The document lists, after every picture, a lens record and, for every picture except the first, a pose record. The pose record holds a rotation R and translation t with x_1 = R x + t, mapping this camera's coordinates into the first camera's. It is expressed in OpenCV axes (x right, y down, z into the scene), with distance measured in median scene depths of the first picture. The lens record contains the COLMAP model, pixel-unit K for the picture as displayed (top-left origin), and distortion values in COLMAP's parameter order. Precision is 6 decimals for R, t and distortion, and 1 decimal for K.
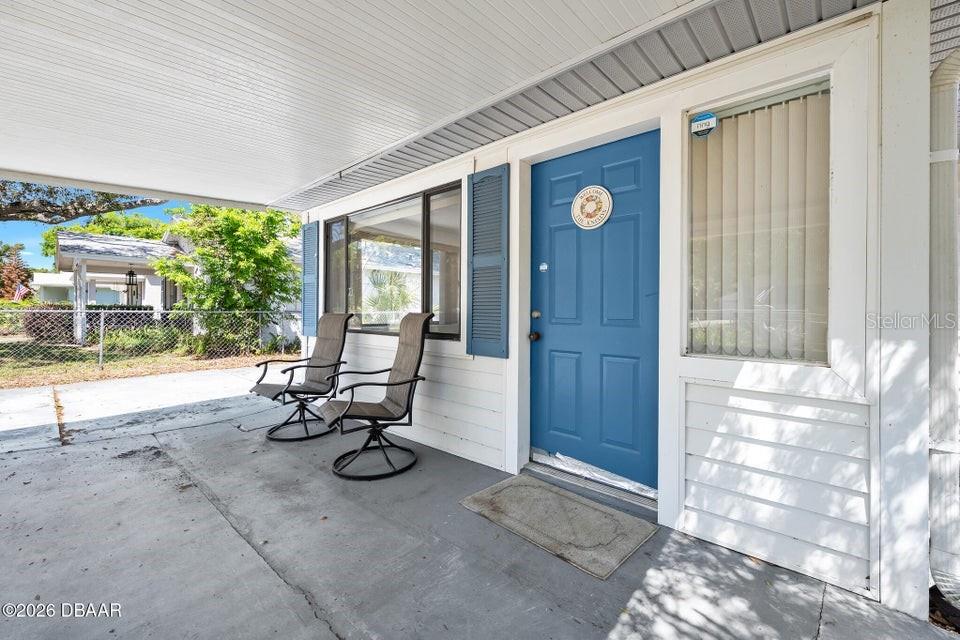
lens RADIAL K [[399.9, 0, 460.6], [0, 399.9, 307.0], [0, 0, 1]] dist [0.001745, -0.000089]
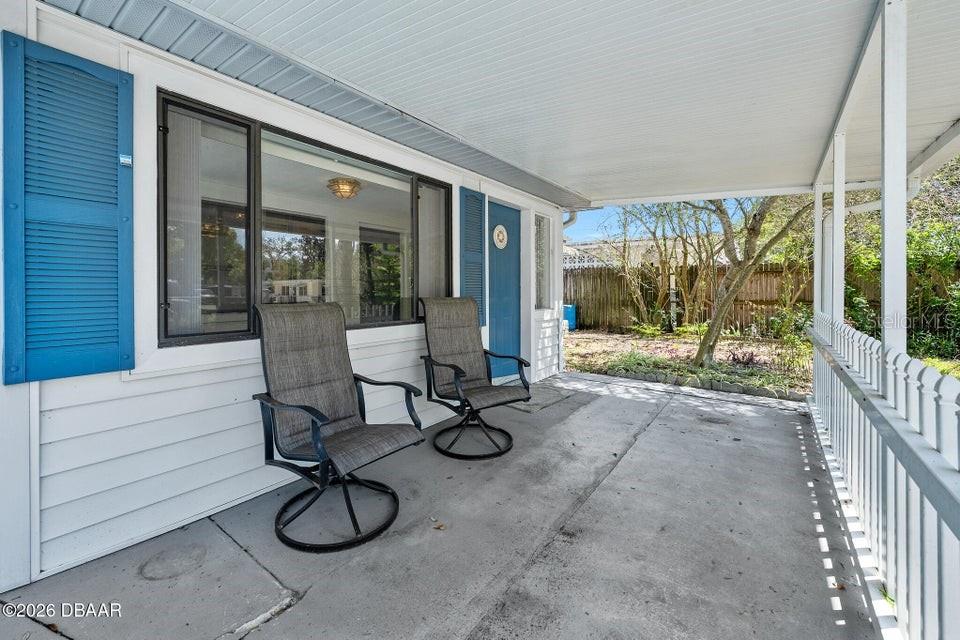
lens RADIAL K [[396.8, 0, 480.5], [0, 396.8, 289.6], [0, 0, 1]] dist [0.001350, 0.000079]
pose [[-0.126709, -0.004426, 0.991930, -1.331645], [-0.002865, 0.999988, 0.004096, -0.012709], [-0.991936, -0.002323, -0.126720, 1.196497]]
